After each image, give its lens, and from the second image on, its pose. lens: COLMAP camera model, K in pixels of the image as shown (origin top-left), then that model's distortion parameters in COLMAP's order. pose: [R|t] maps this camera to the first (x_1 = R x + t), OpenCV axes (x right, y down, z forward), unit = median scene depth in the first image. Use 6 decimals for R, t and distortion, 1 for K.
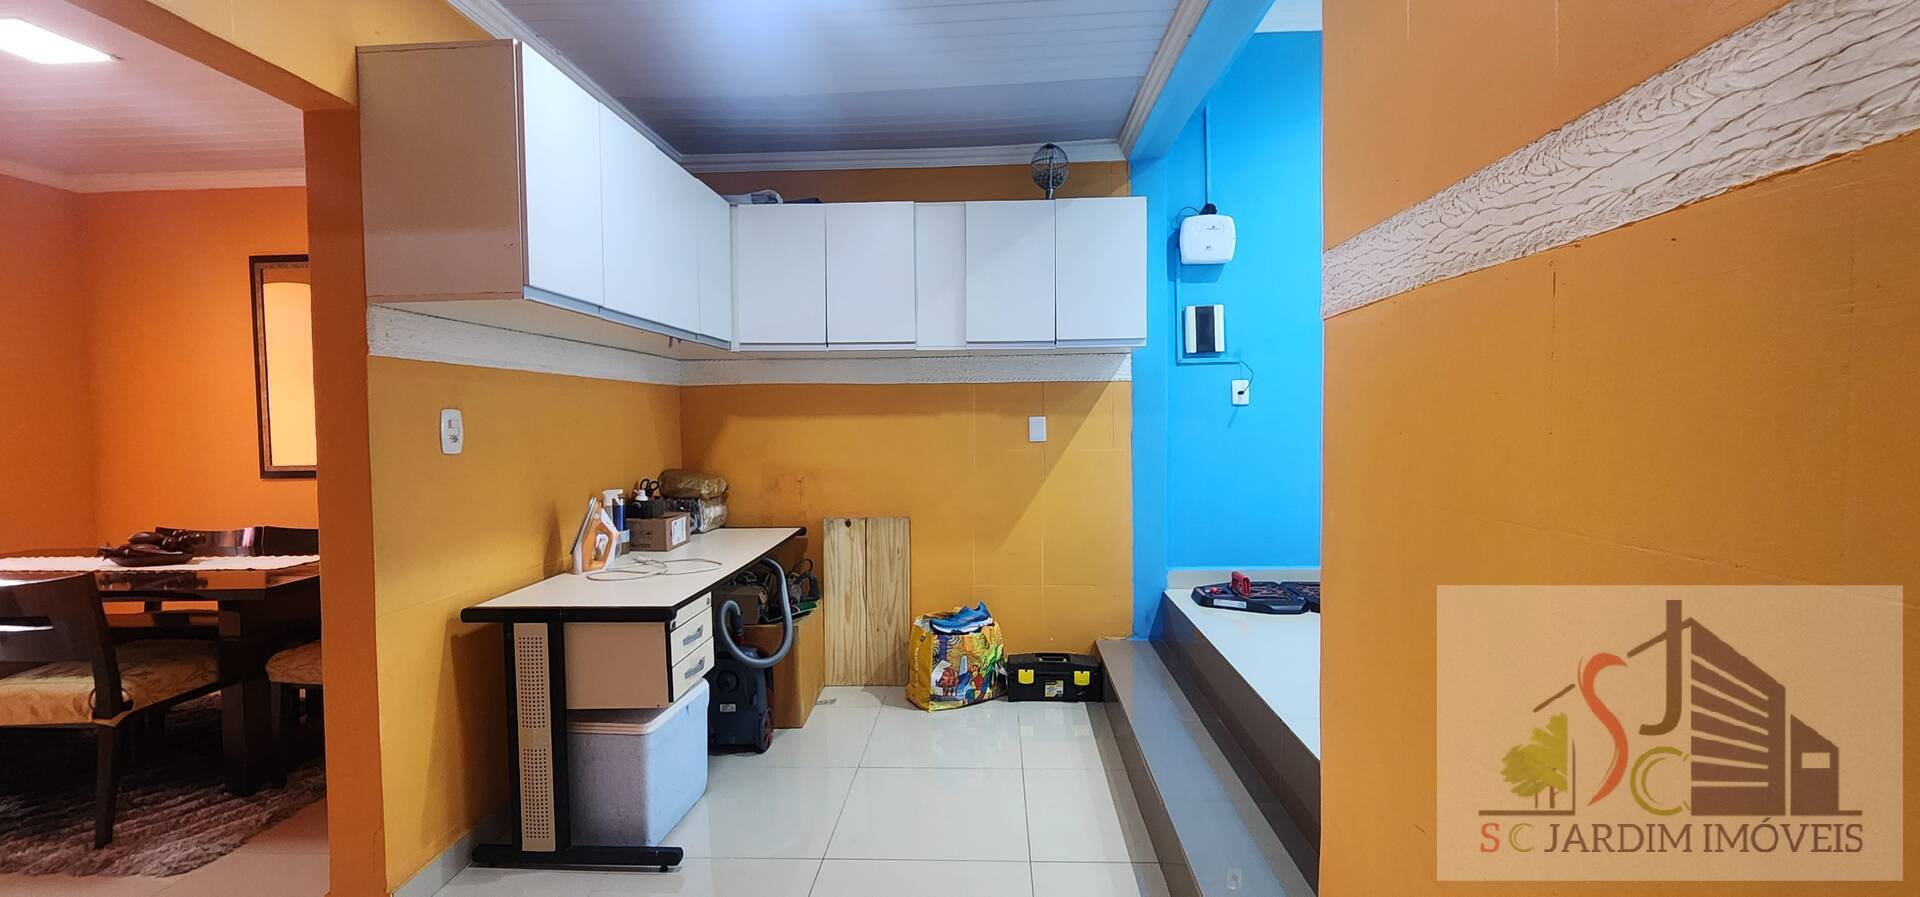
lens RADIAL K [[789.5, 0, 965.4], [0, 789.5, 438.7], [0, 0, 1]] dist [-0.000475, -0.000525]
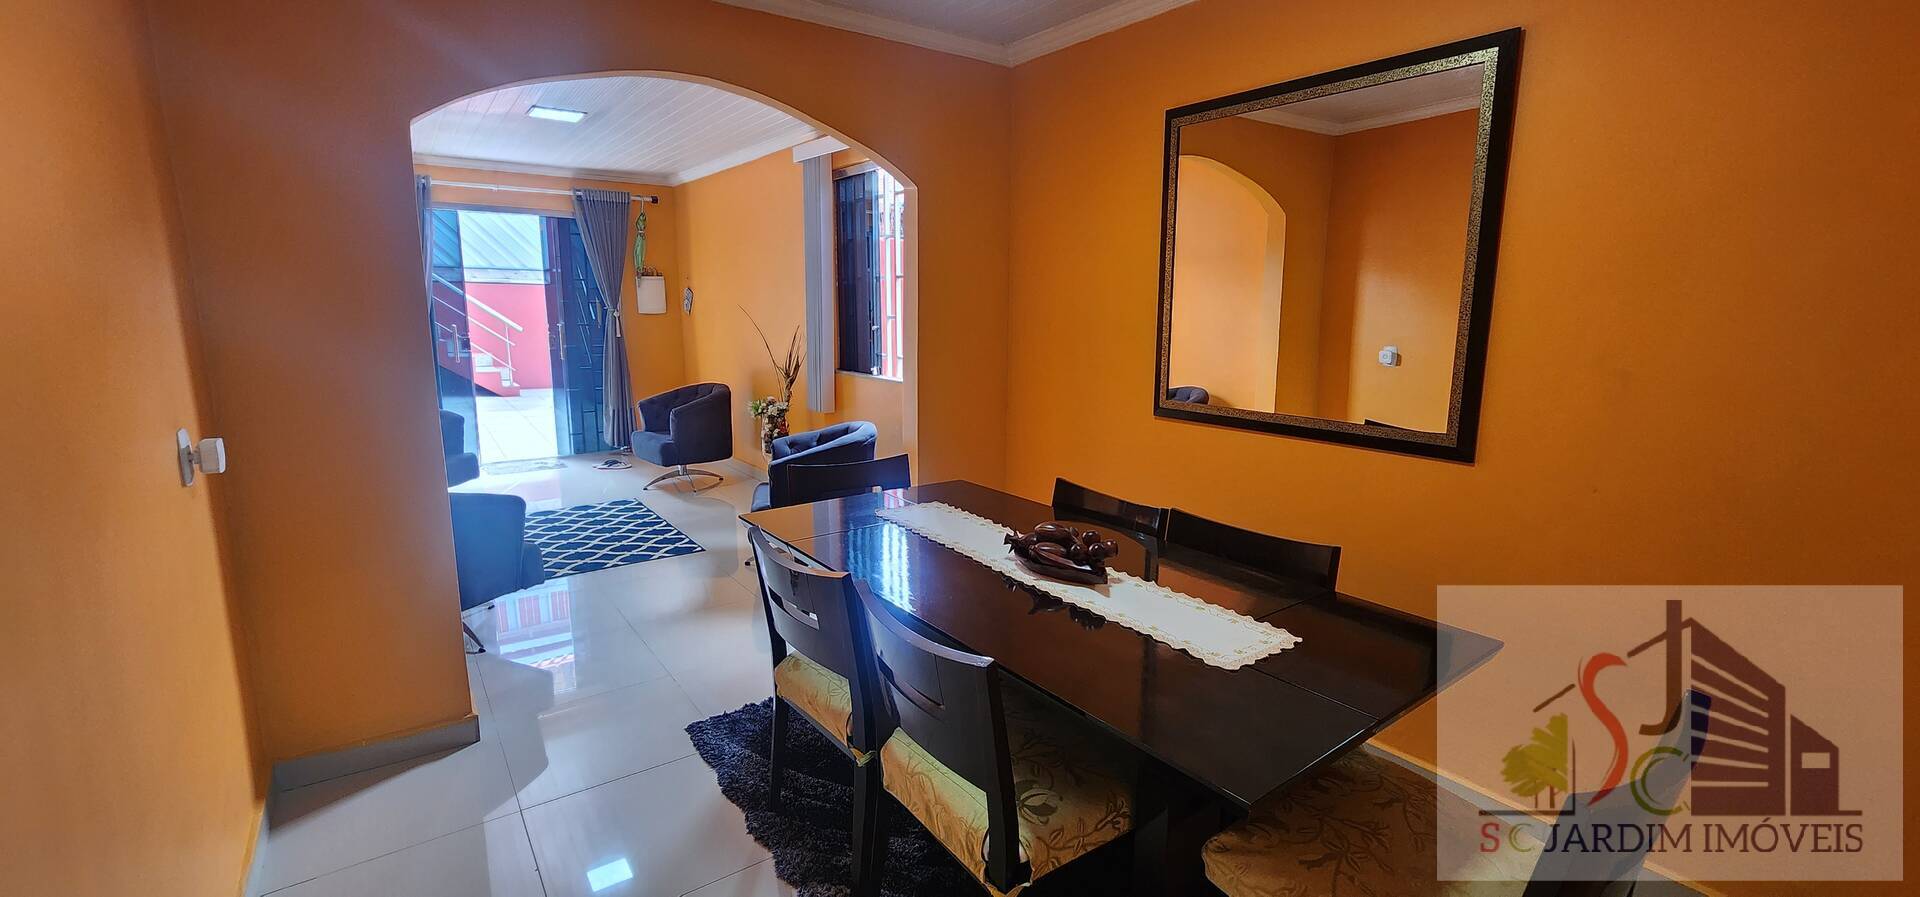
lens RADIAL K [[789.5, 0, 964.9], [0, 789.5, 444.6], [0, 0, 1]] dist [-0.000475, -0.000525]
pose [[0.628604, 0.161542, -0.760764, -0.671680], [-0.042223, 0.983836, 0.174021, -0.076799], [0.776579, -0.077268, 0.625264, 0.601585]]
